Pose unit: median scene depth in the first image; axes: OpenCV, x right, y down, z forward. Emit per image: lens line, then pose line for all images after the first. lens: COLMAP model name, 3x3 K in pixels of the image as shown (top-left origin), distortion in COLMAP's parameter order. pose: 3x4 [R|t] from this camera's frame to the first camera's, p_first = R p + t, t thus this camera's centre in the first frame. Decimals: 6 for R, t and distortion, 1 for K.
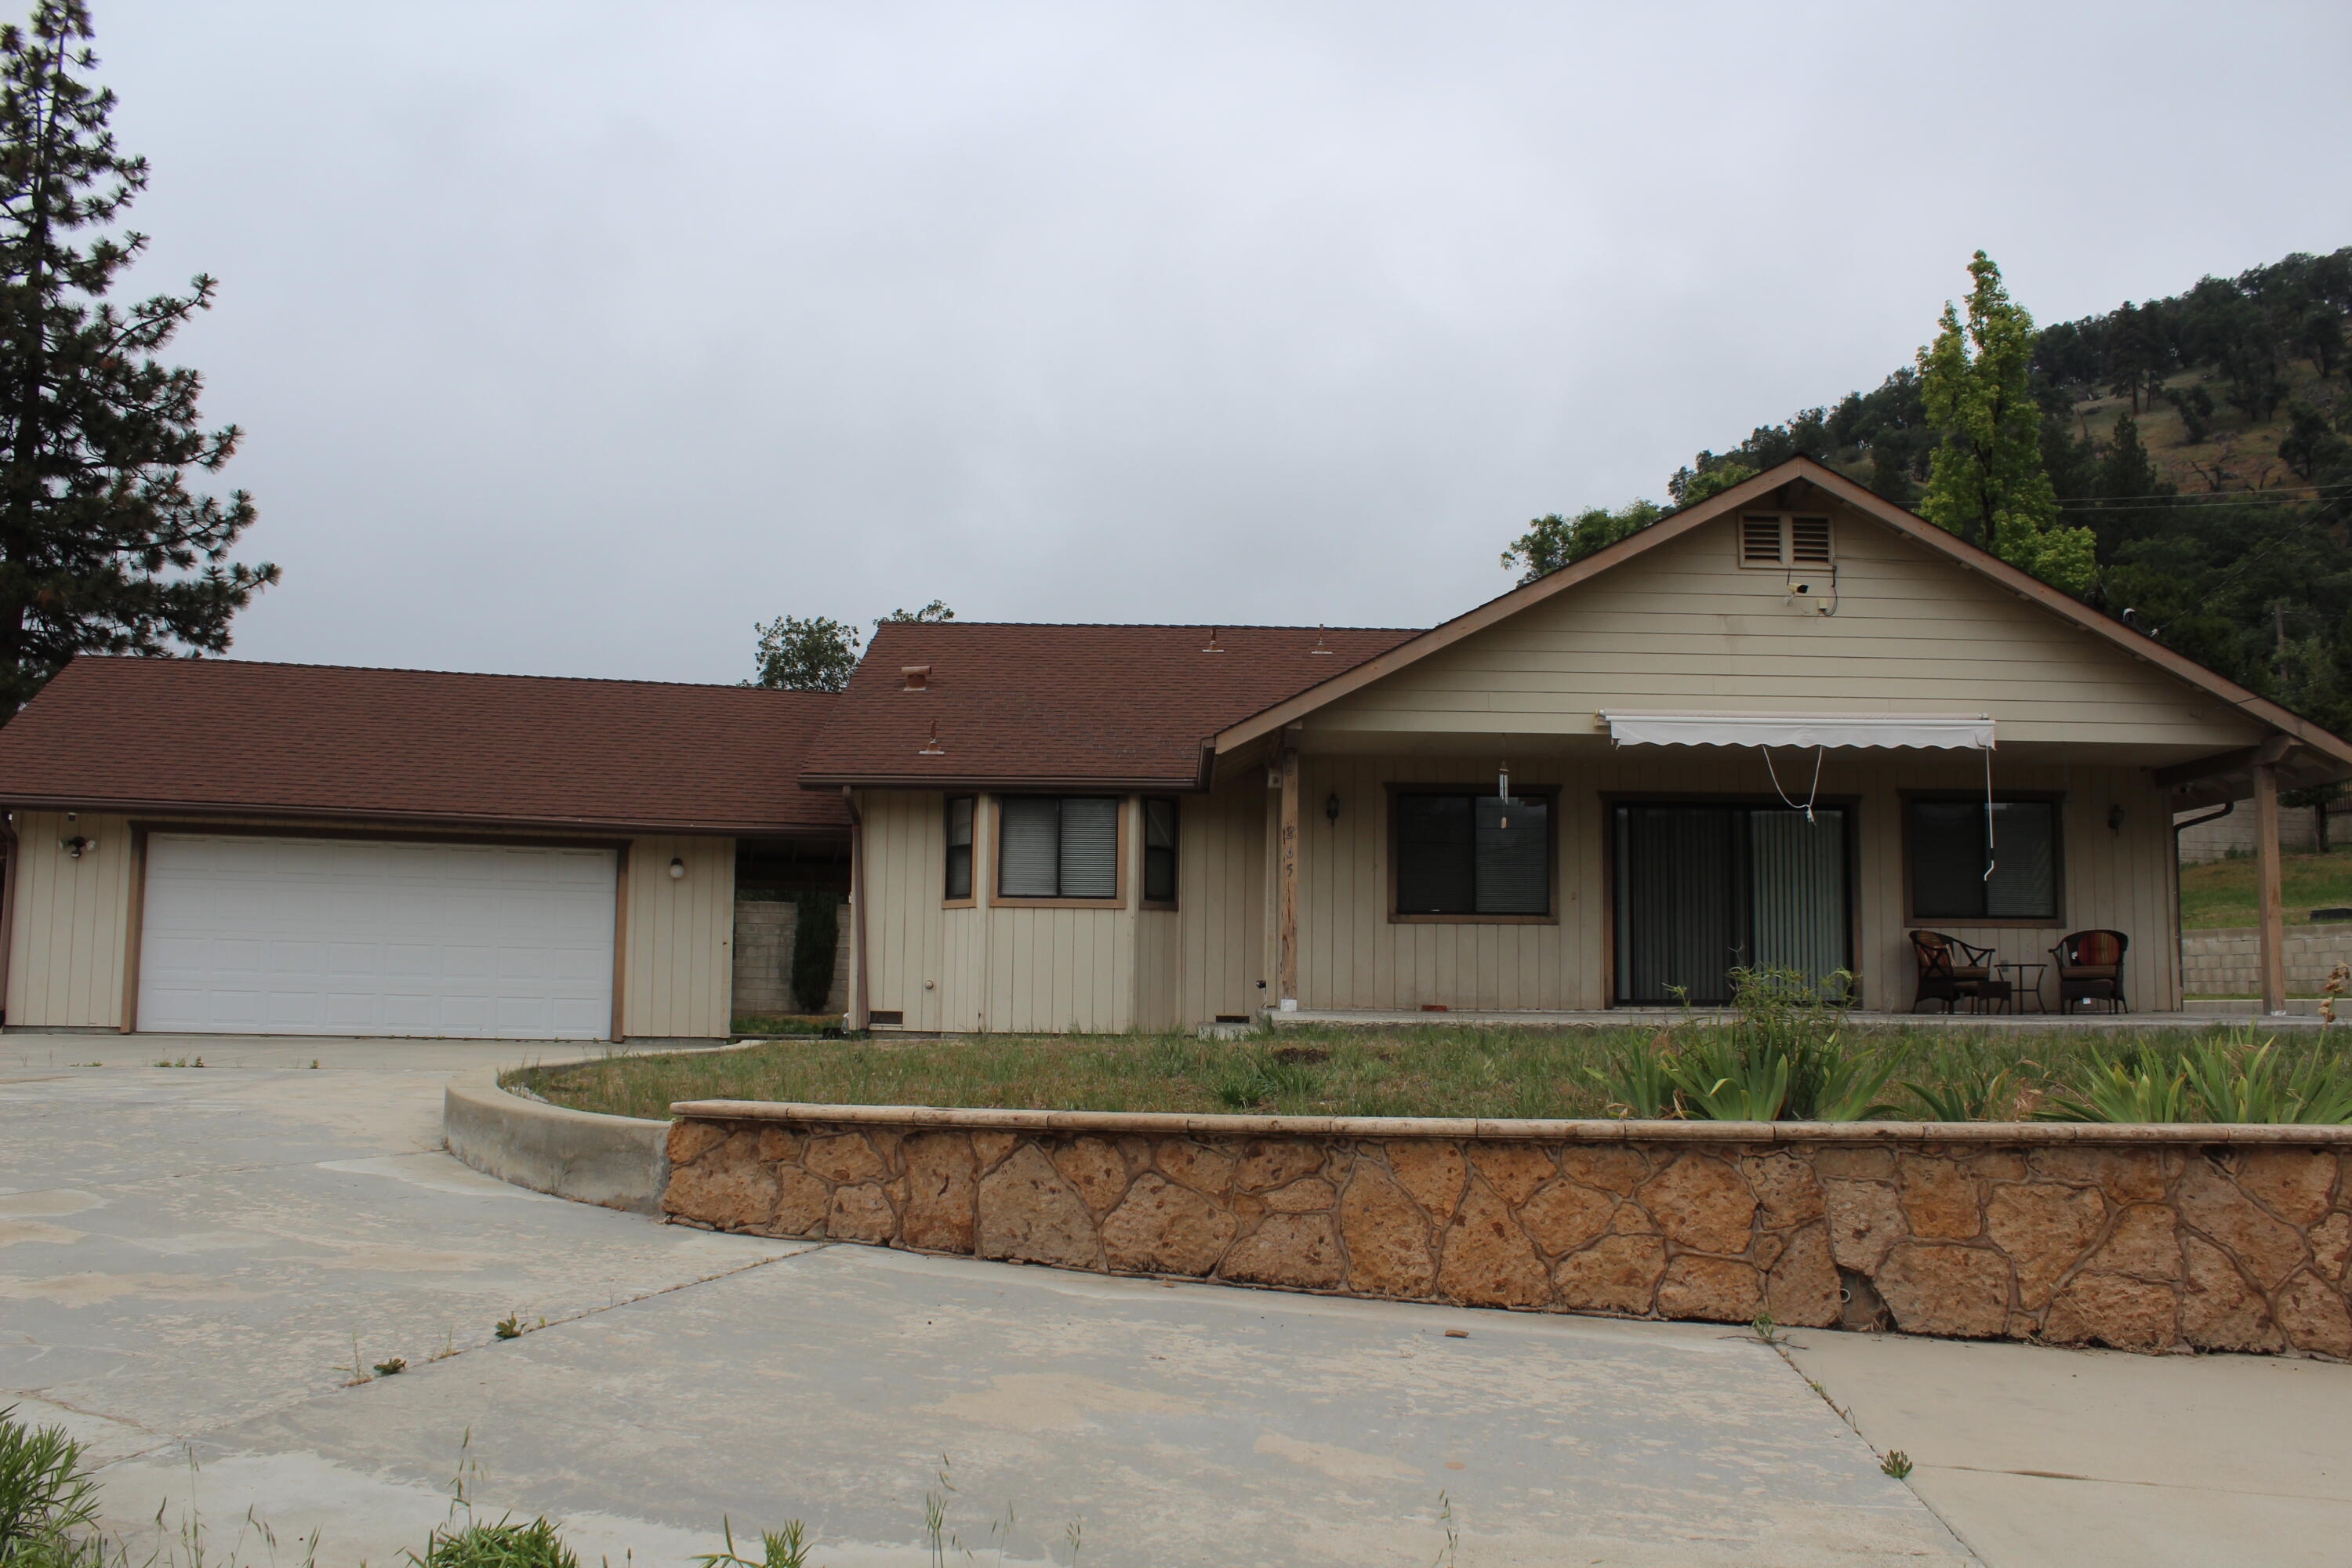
lens RADIAL K [[1937.9, 0, 1175.4], [0, 1937.9, 805.4], [0, 0, 1]] dist [-0.162313, 0.144514]
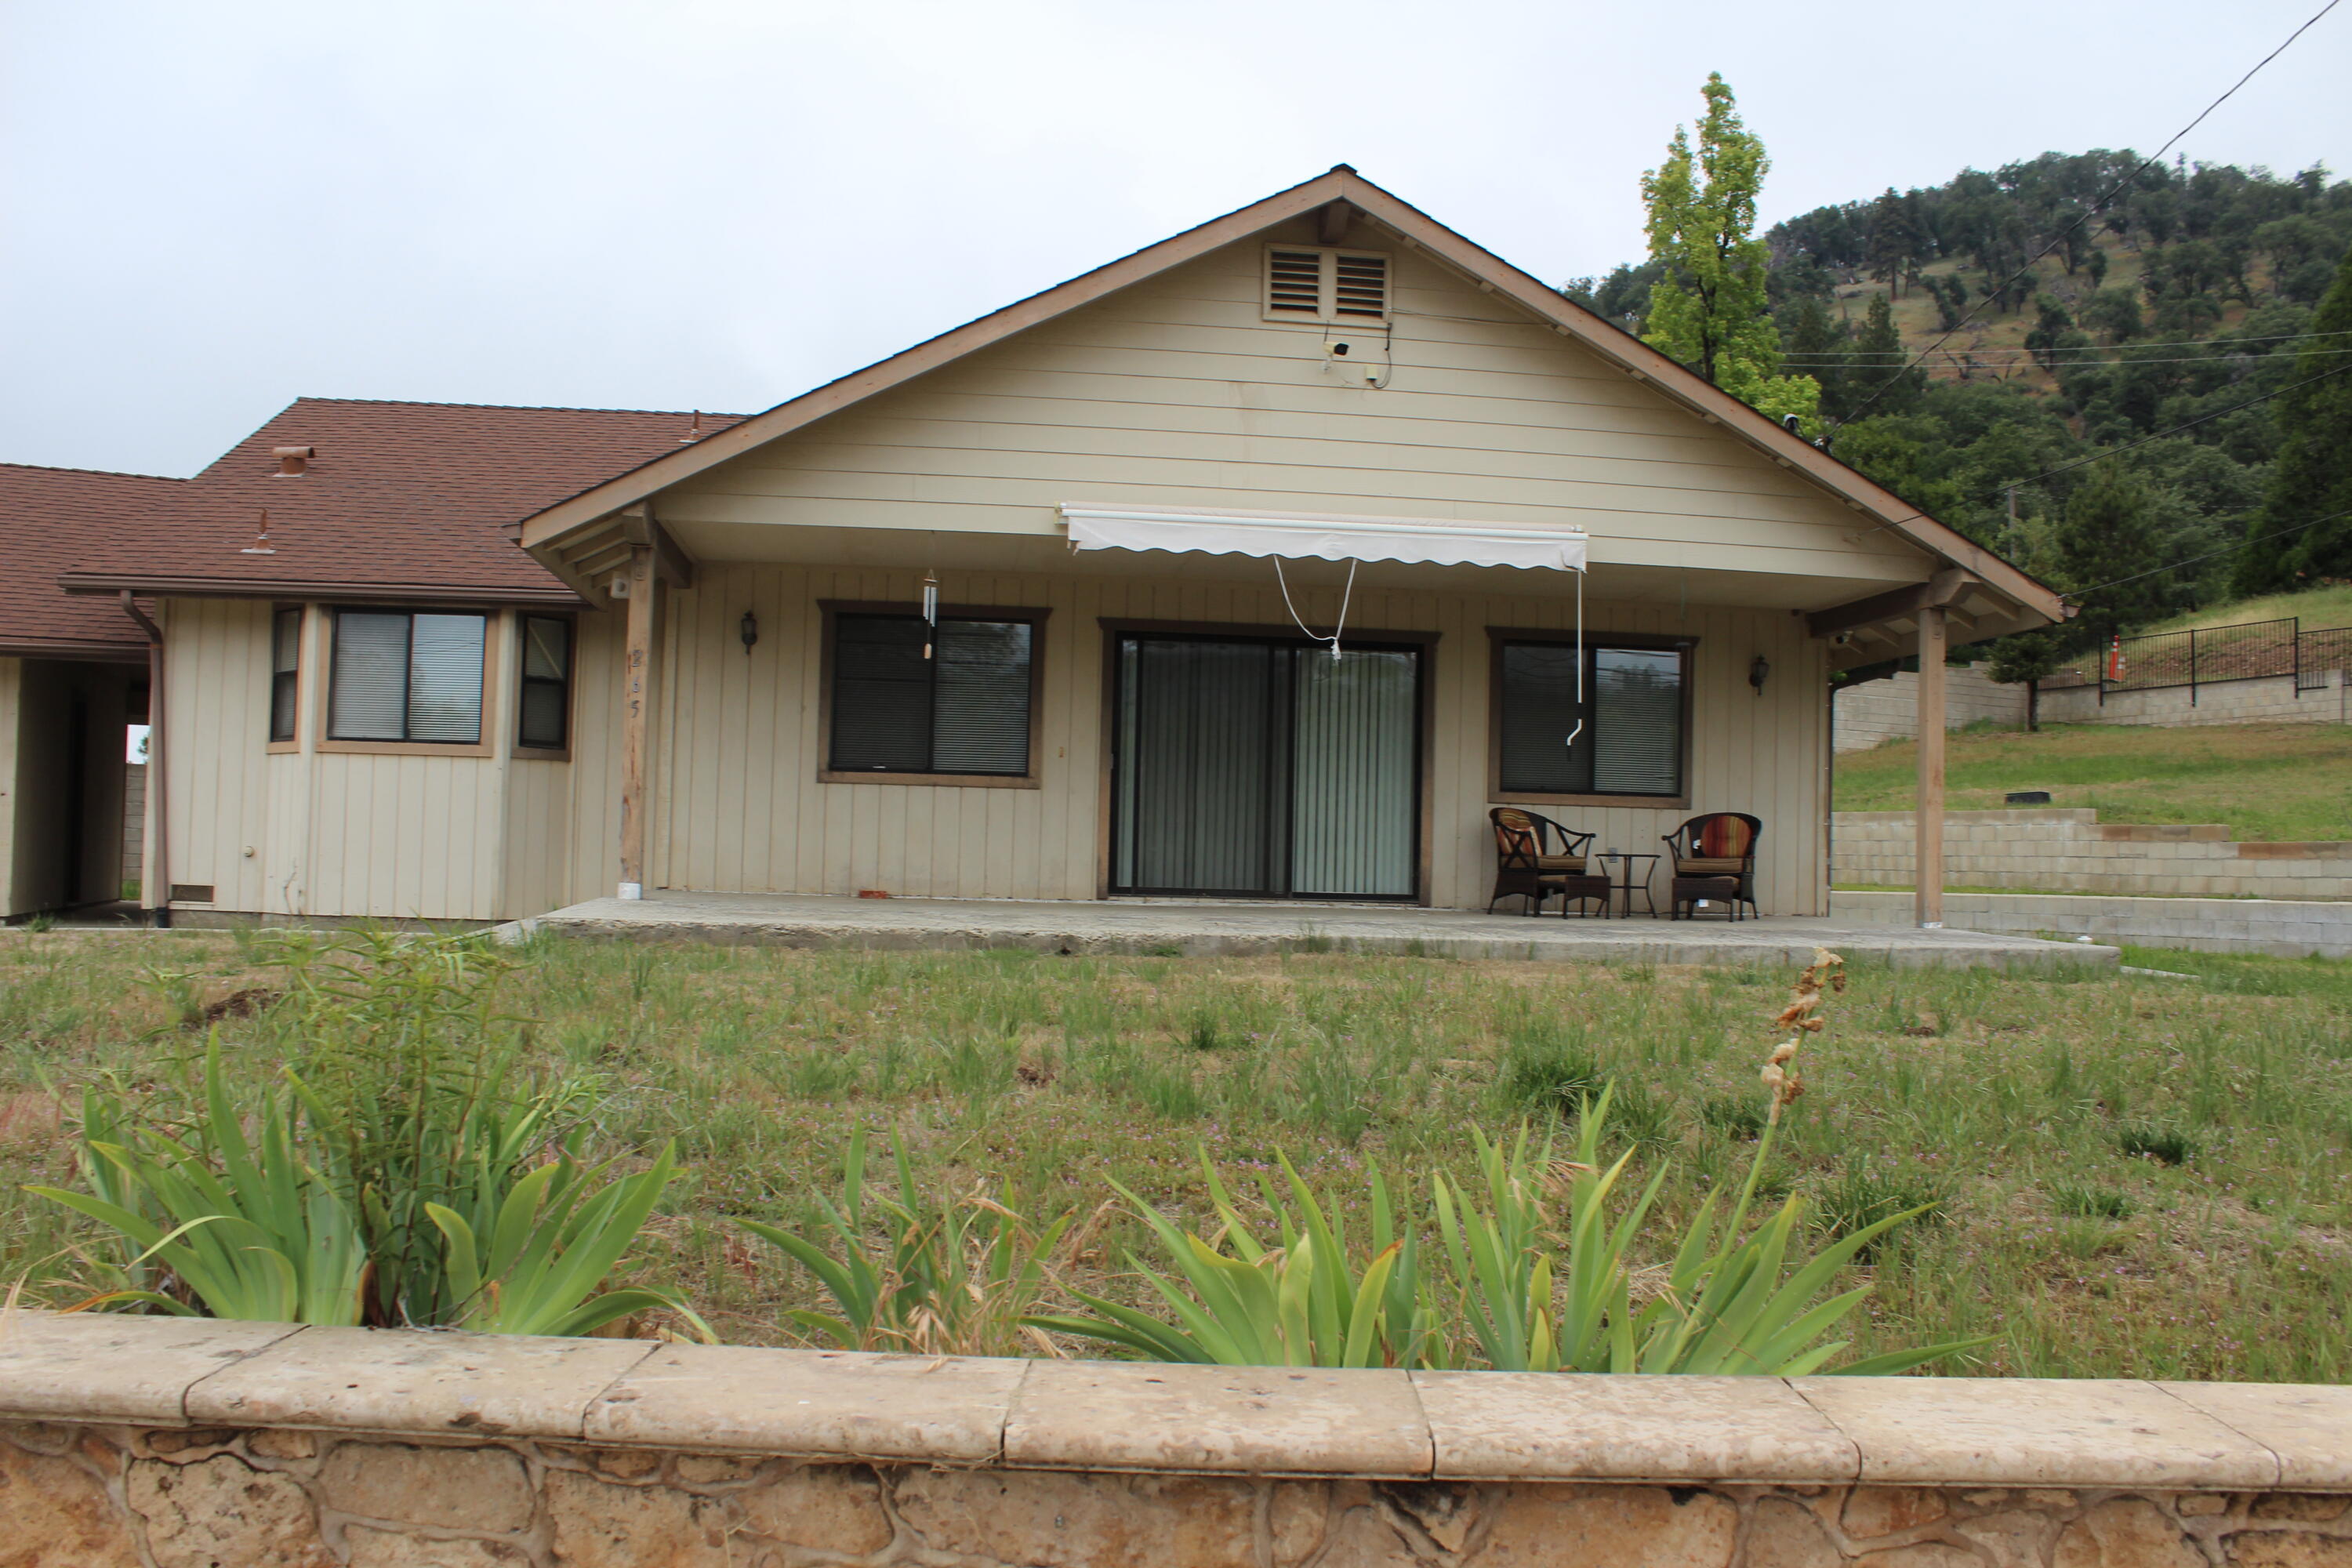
lens RADIAL K [[1937.9, 0, 1170.2], [0, 1937.9, 812.5], [0, 0, 1]] dist [-0.162313, 0.144514]
pose [[0.992859, 0.017107, 0.118058, 0.159011], [-0.026300, 0.996703, 0.076751, 0.010250], [-0.116356, -0.079308, 0.990036, 0.223542]]
